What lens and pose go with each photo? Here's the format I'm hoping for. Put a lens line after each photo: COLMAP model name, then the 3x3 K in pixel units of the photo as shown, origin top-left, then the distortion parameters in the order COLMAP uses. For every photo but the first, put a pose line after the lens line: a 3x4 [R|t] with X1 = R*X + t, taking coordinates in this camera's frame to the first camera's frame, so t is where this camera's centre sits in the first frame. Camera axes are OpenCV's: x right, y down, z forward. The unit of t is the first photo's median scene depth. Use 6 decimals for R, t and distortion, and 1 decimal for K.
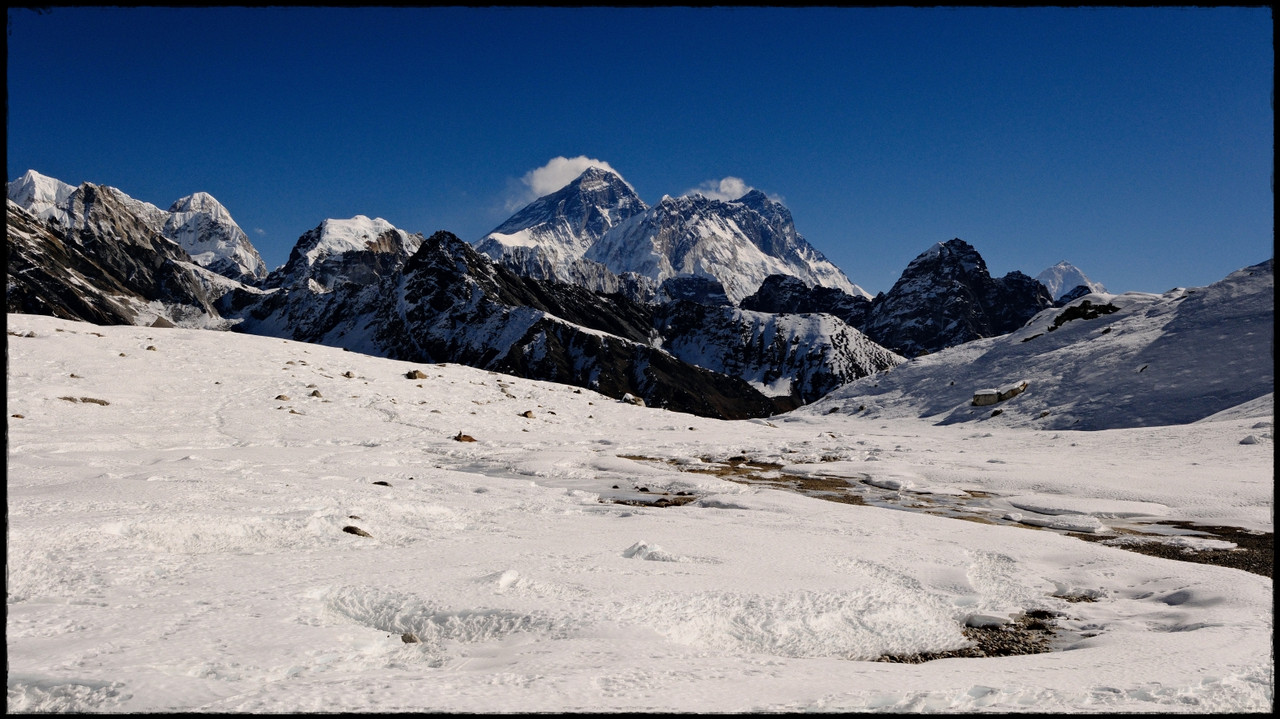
lens RADIAL K [[1394.9, 0, 640.0], [0, 1394.9, 359.5], [0, 0, 1]] dist [-0.013882, 0.046031]
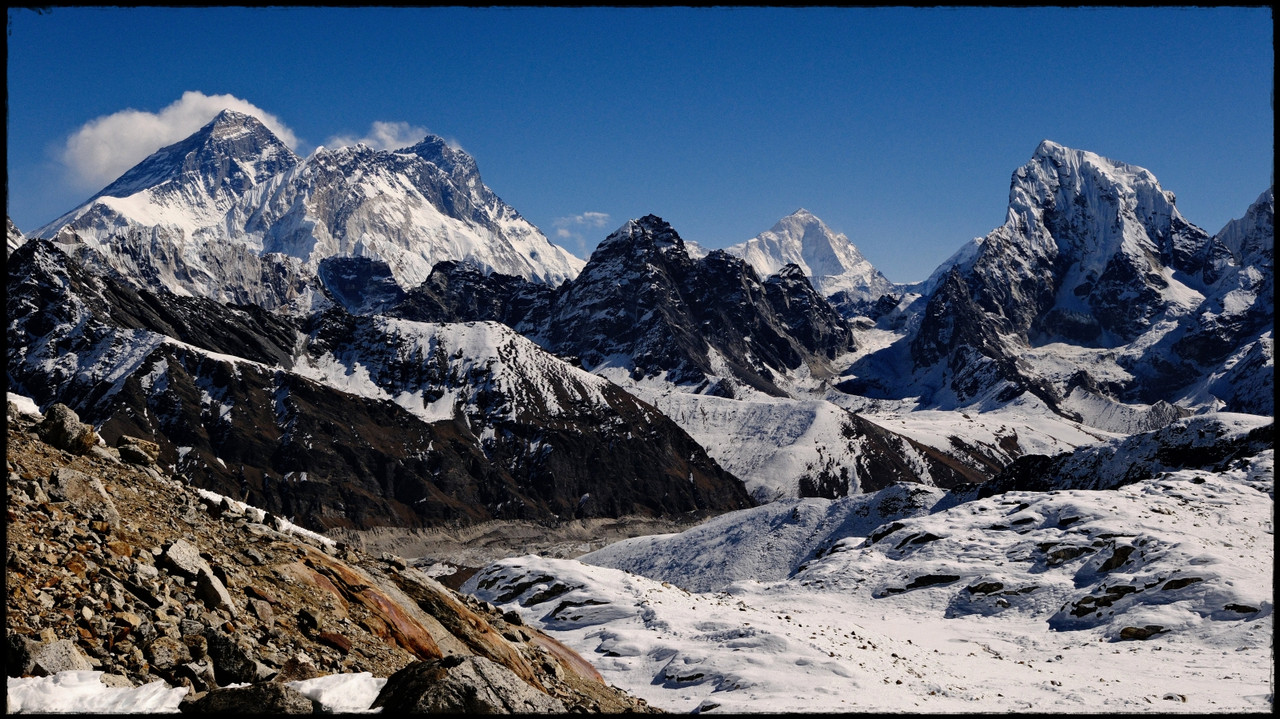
lens RADIAL K [[1741.4, 0, 640.0], [0, 1741.4, 359.5], [0, 0, 1]] dist [-0.020786, 0.137586]
pose [[0.981275, -0.038333, 0.188760, 0.010720], [0.034543, 0.999131, 0.023325, -0.022174], [-0.189490, -0.016368, 0.981746, -0.075126]]
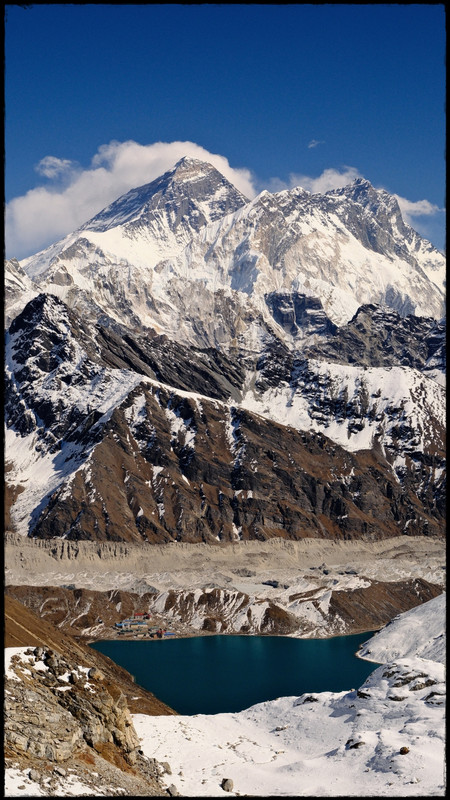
lens RADIAL K [[1546.2, 0, 225.0], [0, 1546.2, 400.0], [0, 0, 1]] dist [-0.006253, 0.309753]
pose [[0.999835, -0.013036, -0.012677, 0.006467], [0.013568, 0.998989, 0.042854, -0.042417], [0.012106, -0.043019, 0.999001, -0.129673]]
